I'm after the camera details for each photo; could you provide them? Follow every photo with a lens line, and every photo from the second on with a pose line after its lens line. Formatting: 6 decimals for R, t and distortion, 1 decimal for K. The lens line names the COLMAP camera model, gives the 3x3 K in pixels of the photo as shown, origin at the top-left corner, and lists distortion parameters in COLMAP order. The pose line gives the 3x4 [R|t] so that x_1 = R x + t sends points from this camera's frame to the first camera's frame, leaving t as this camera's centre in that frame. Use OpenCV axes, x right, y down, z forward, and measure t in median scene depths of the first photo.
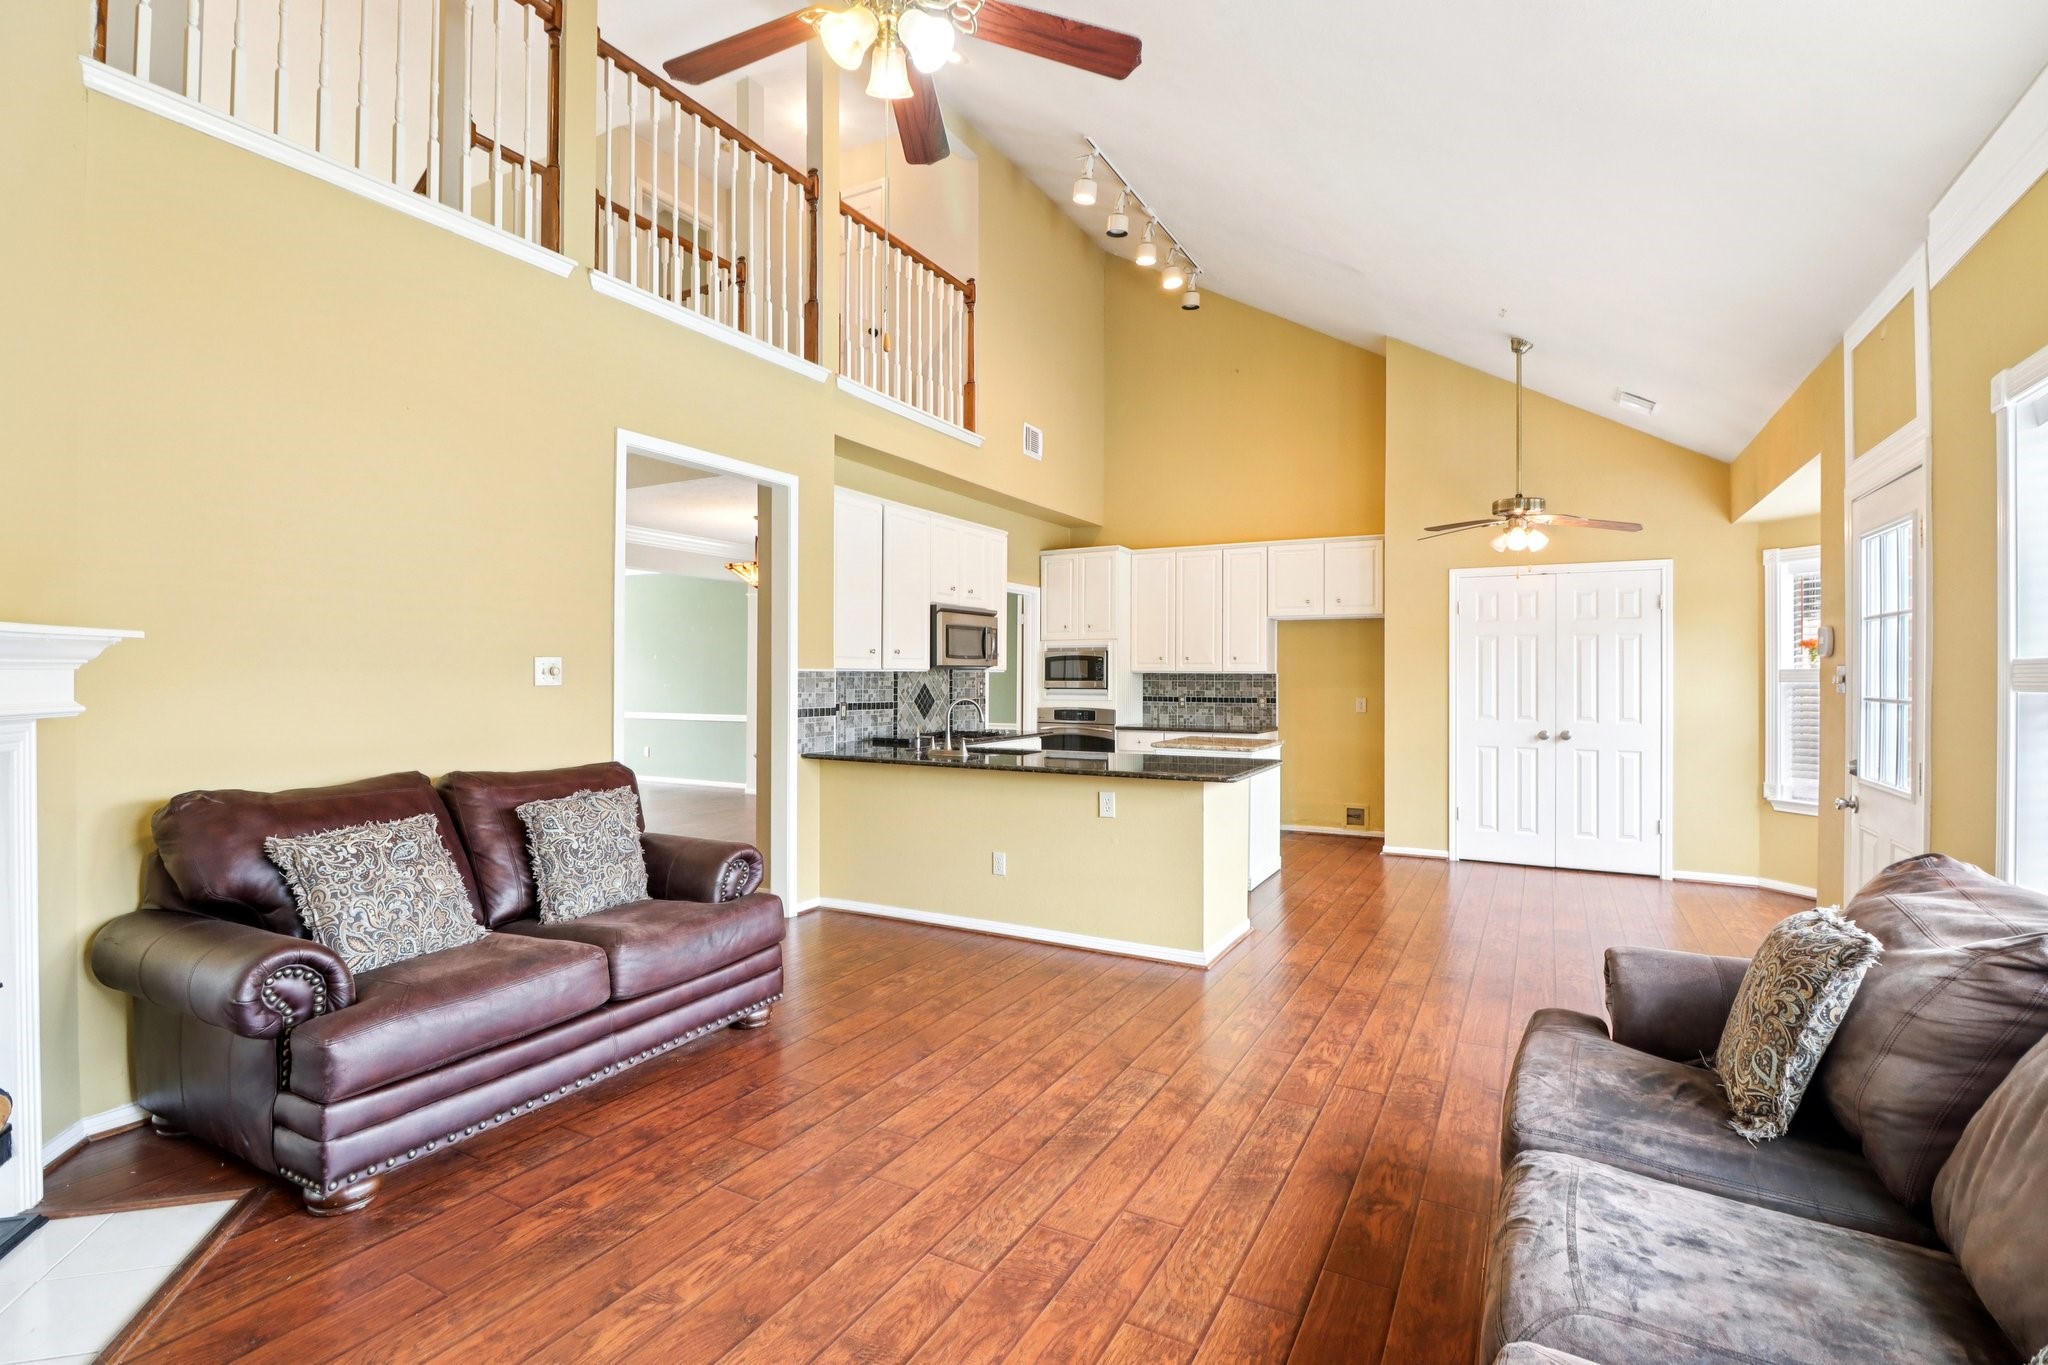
lens RADIAL K [[947.7, 0, 1023.5], [0, 947.7, 664.4], [0, 0, 1]] dist [-0.001217, -0.013717]
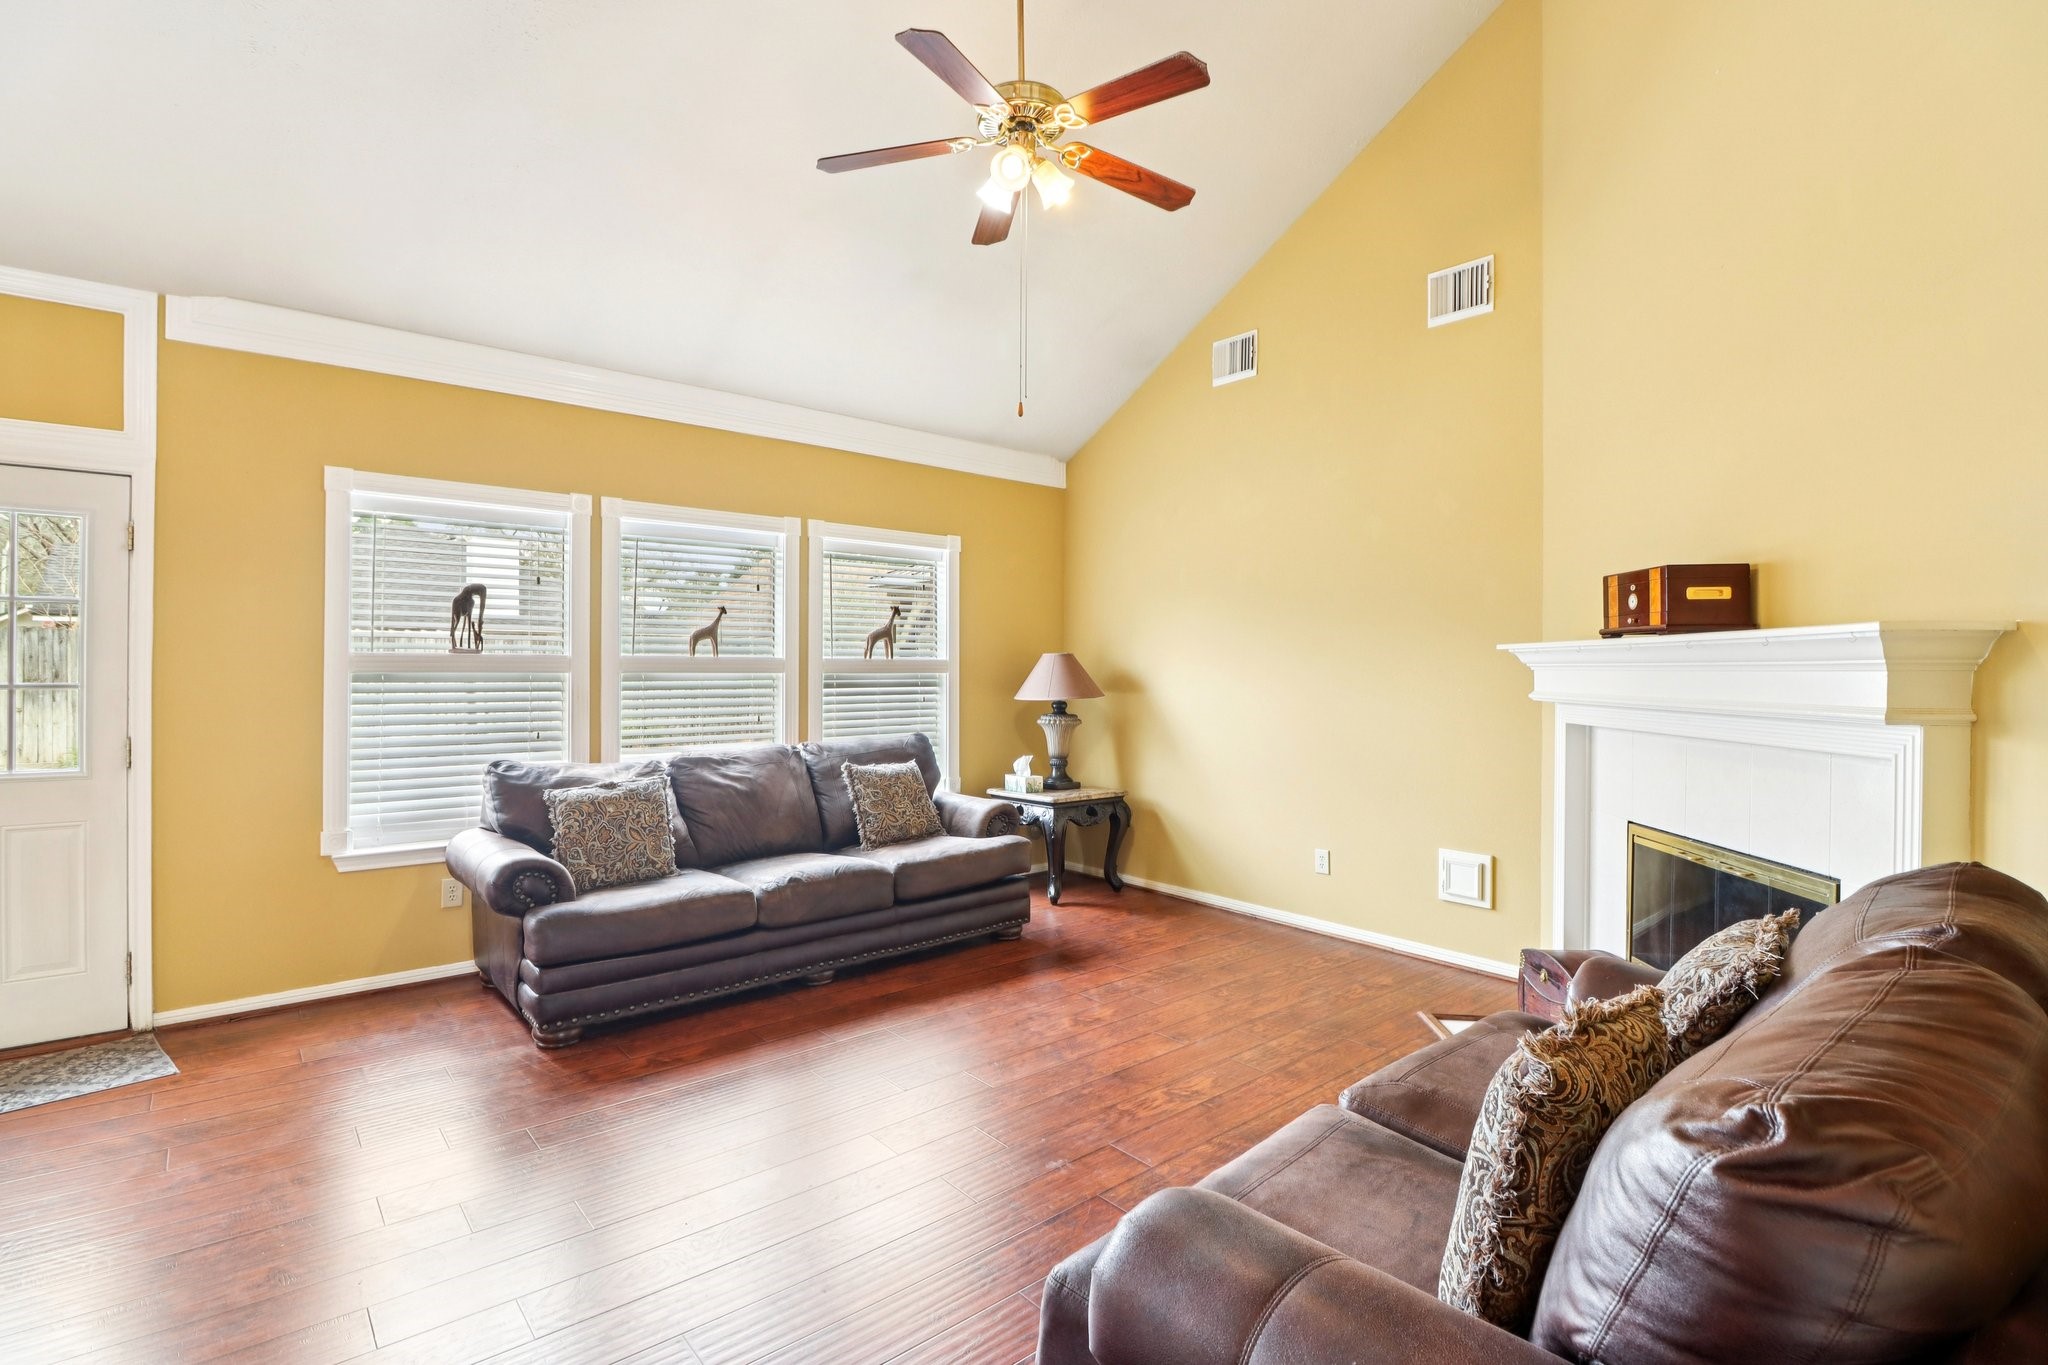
lens RADIAL K [[970.6, 0, 1017.4], [0, 970.6, 670.7], [0, 0, 1]] dist [0.001429, -0.013988]
pose [[-0.927346, -0.007117, 0.374138, -0.208545], [-0.011402, 0.999892, -0.009239, 0.009008], [-0.374032, -0.012834, -0.927327, 0.731074]]
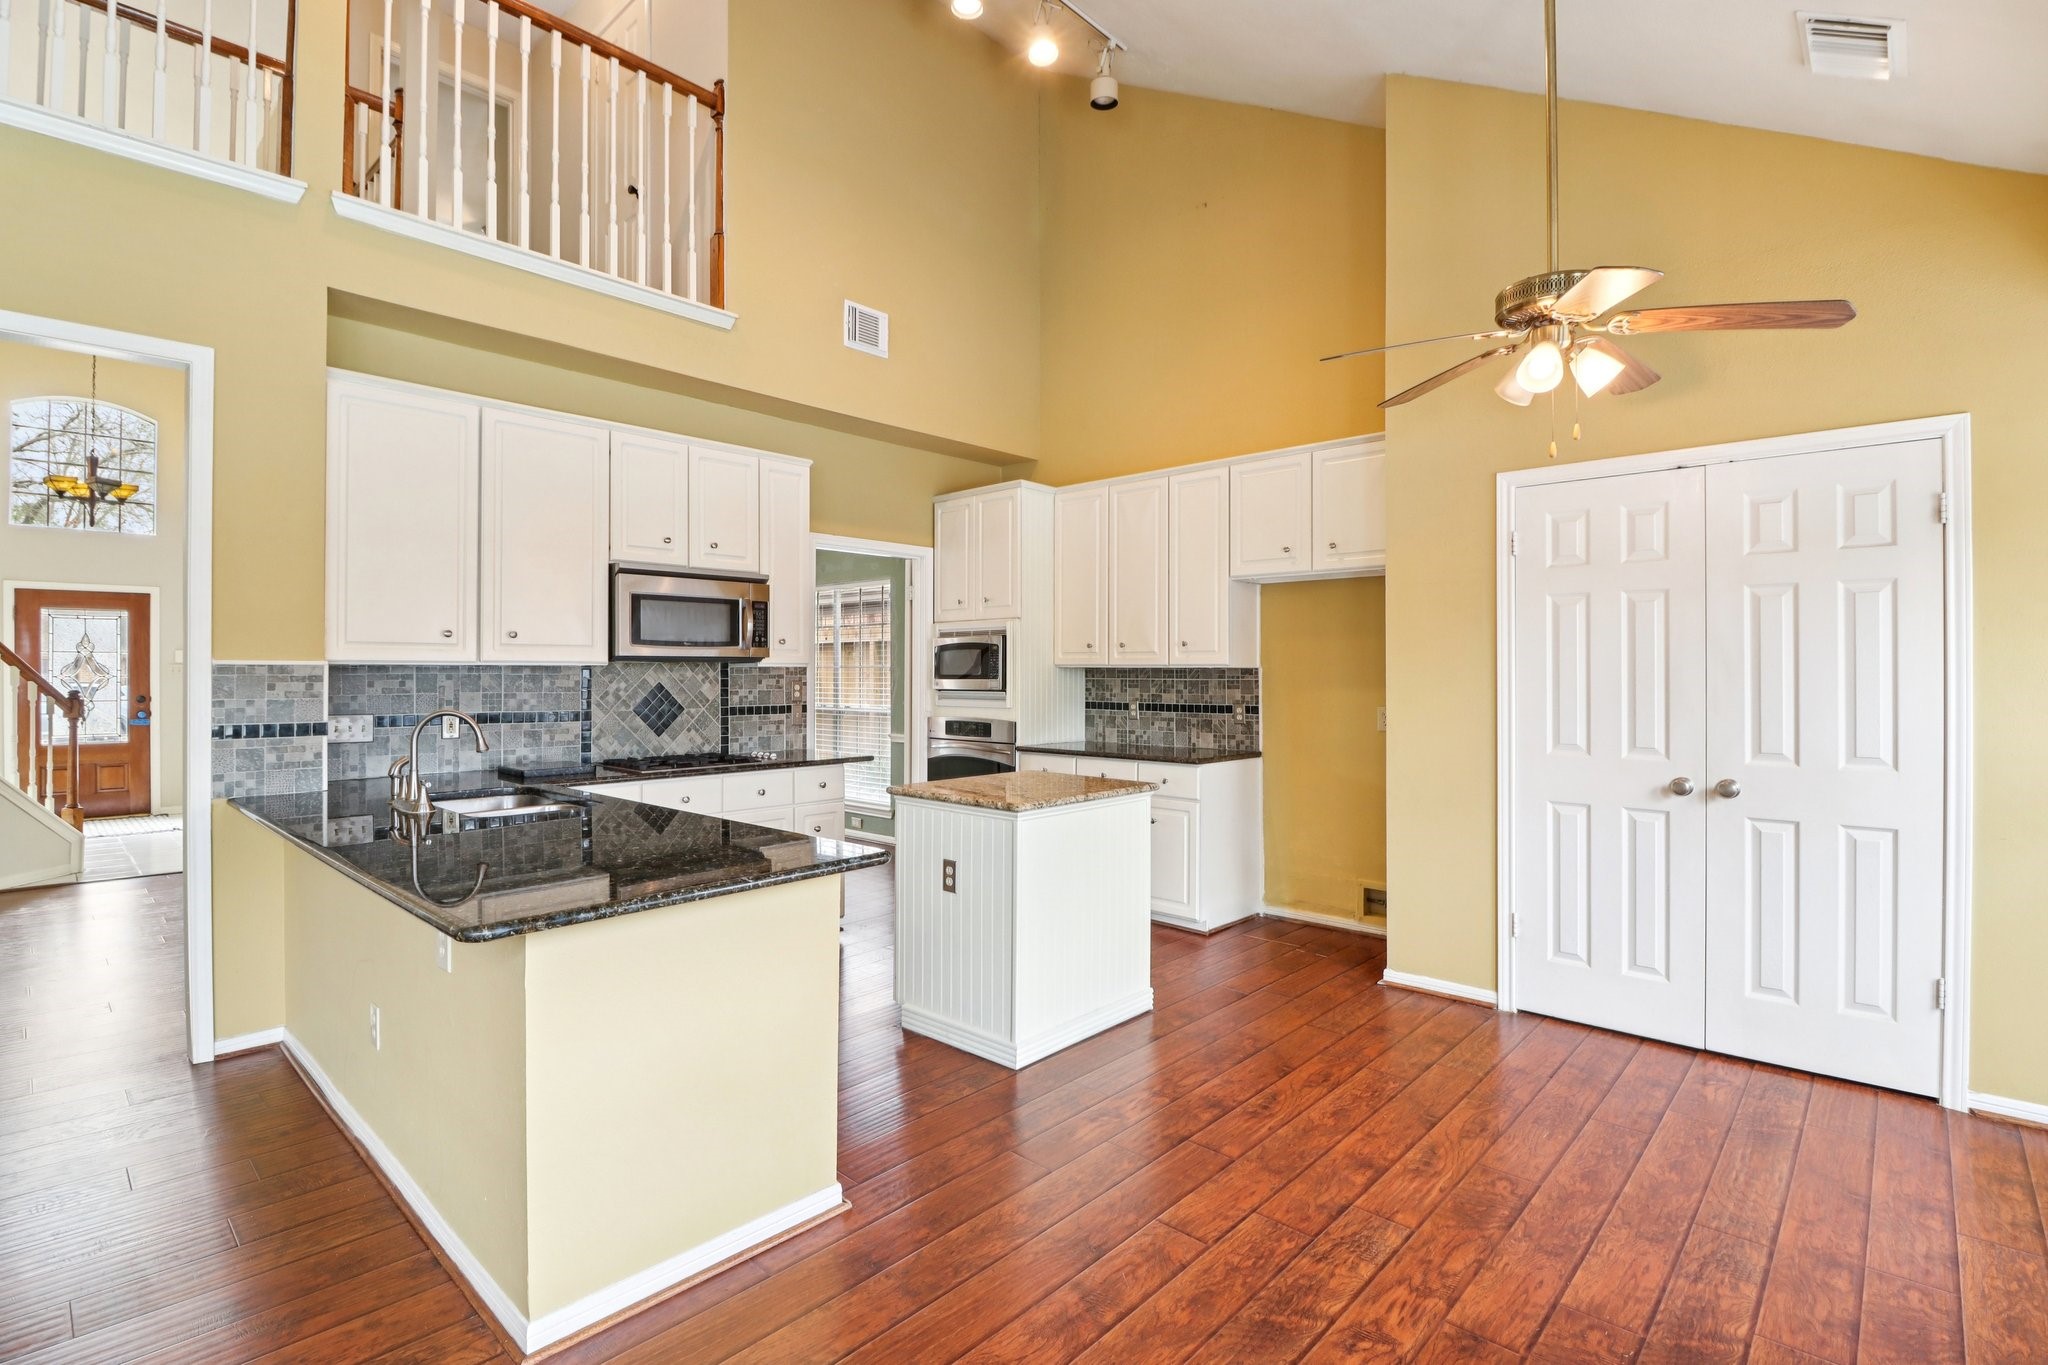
lens RADIAL K [[947.7, 0, 1023.5], [0, 947.7, 664.4], [0, 0, 1]] dist [-0.001217, -0.013717]
pose [[0.969250, -0.004841, -0.246029, 0.320044], [0.005337, 0.999985, 0.001347, 0.006853], [0.246019, -0.002619, 0.969261, 0.407562]]
